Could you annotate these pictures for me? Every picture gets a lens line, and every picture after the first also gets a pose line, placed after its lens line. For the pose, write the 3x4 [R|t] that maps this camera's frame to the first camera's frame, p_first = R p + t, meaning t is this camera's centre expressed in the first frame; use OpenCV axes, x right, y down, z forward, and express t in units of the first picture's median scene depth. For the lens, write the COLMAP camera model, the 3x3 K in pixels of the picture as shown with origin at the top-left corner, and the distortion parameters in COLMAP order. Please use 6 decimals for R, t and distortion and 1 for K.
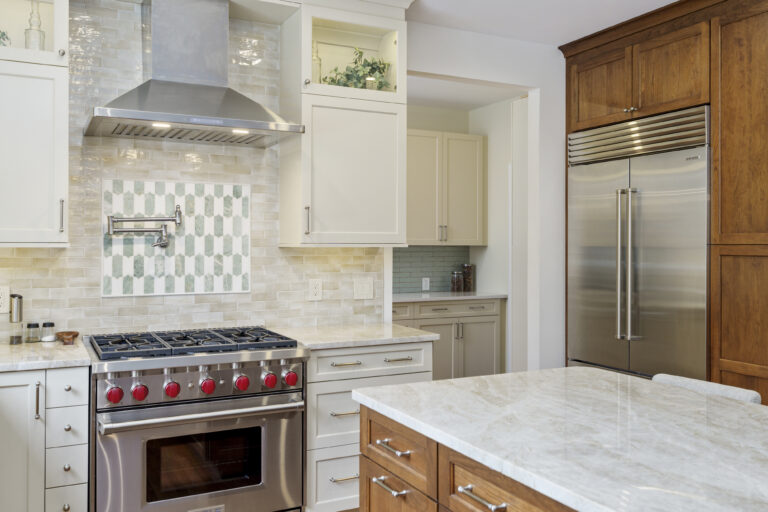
lens RADIAL K [[680.0, 0, 385.3], [0, 680.0, 243.6], [0, 0, 1]] dist [0.000248, 0.000127]
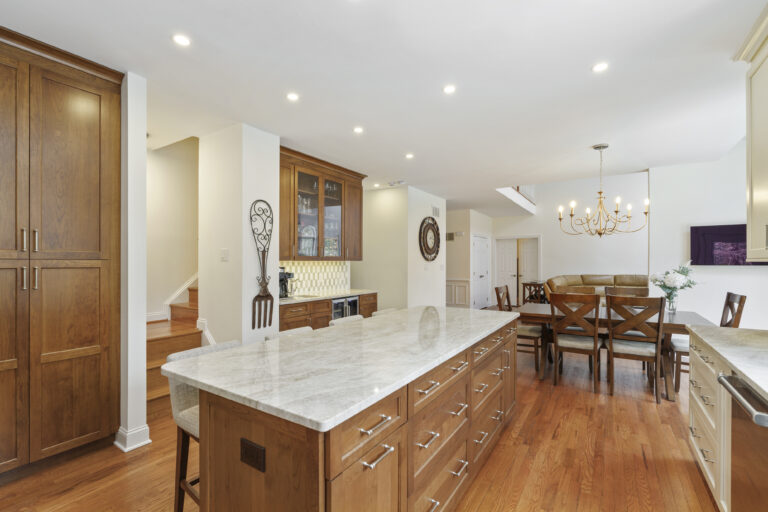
lens RADIAL K [[348.7, 0, 382.8], [0, 348.7, 260.6], [0, 0, 1]] dist [-0.001481, 0.000055]
pose [[-0.495533, 0.001204, 0.868588, -0.289483], [-0.004782, 0.999980, -0.004114, 0.003202], [-0.868576, -0.006192, -0.495517, 0.694890]]
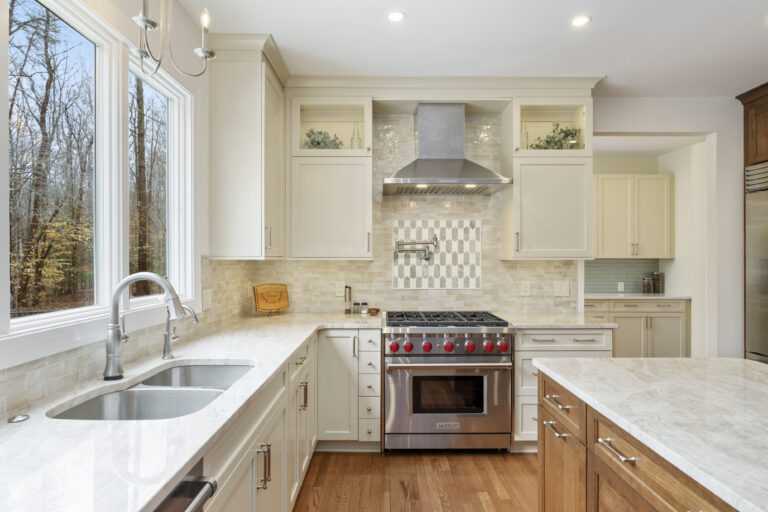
lens RADIAL K [[431.5, 0, 383.3], [0, 431.5, 258.0], [0, 0, 1]] dist [-0.002217, -0.000175]
pose [[0.891514, -0.002775, -0.452986, 0.050664], [0.003338, 0.999994, 0.000444, -0.000111], [0.452982, -0.001908, 0.891518, 0.021470]]
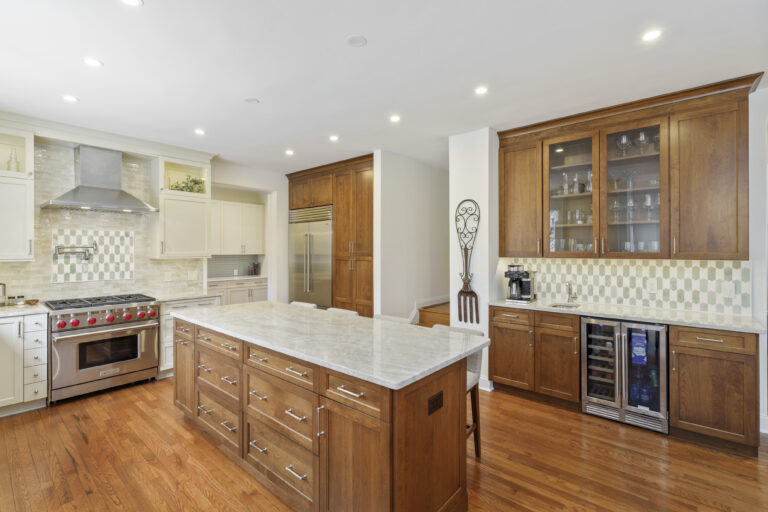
lens RADIAL K [[352.5, 0, 381.3], [0, 352.5, 250.5], [0, 0, 1]] dist [-0.003283, 0.000282]
pose [[0.927085, -0.003180, 0.374837, 0.129568], [0.001654, 0.999989, 0.004394, -0.027183], [-0.374847, -0.003453, 0.927080, -0.409043]]
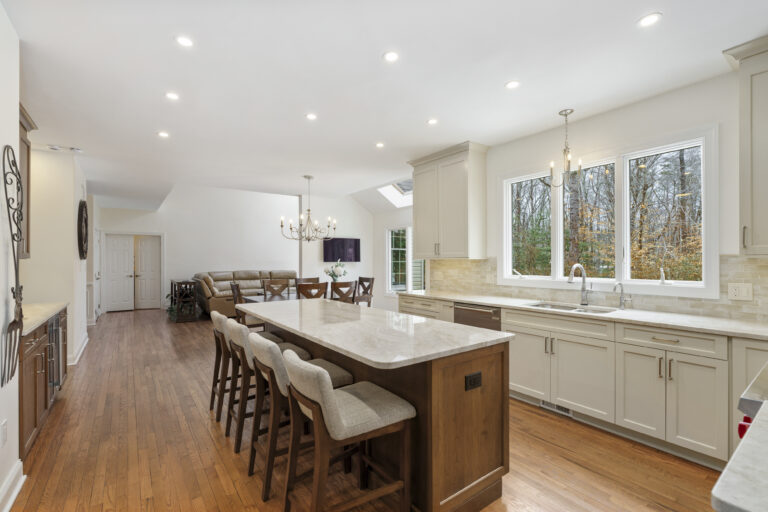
lens RADIAL K [[348.7, 0, 382.8], [0, 348.7, 260.6], [0, 0, 1]] dist [-0.001481, 0.000055]
pose [[-0.986651, 0.002127, -0.162837, 0.283310], [0.002554, 0.999994, -0.002416, 0.006814], [0.162831, -0.002800, -0.986650, 1.143264]]
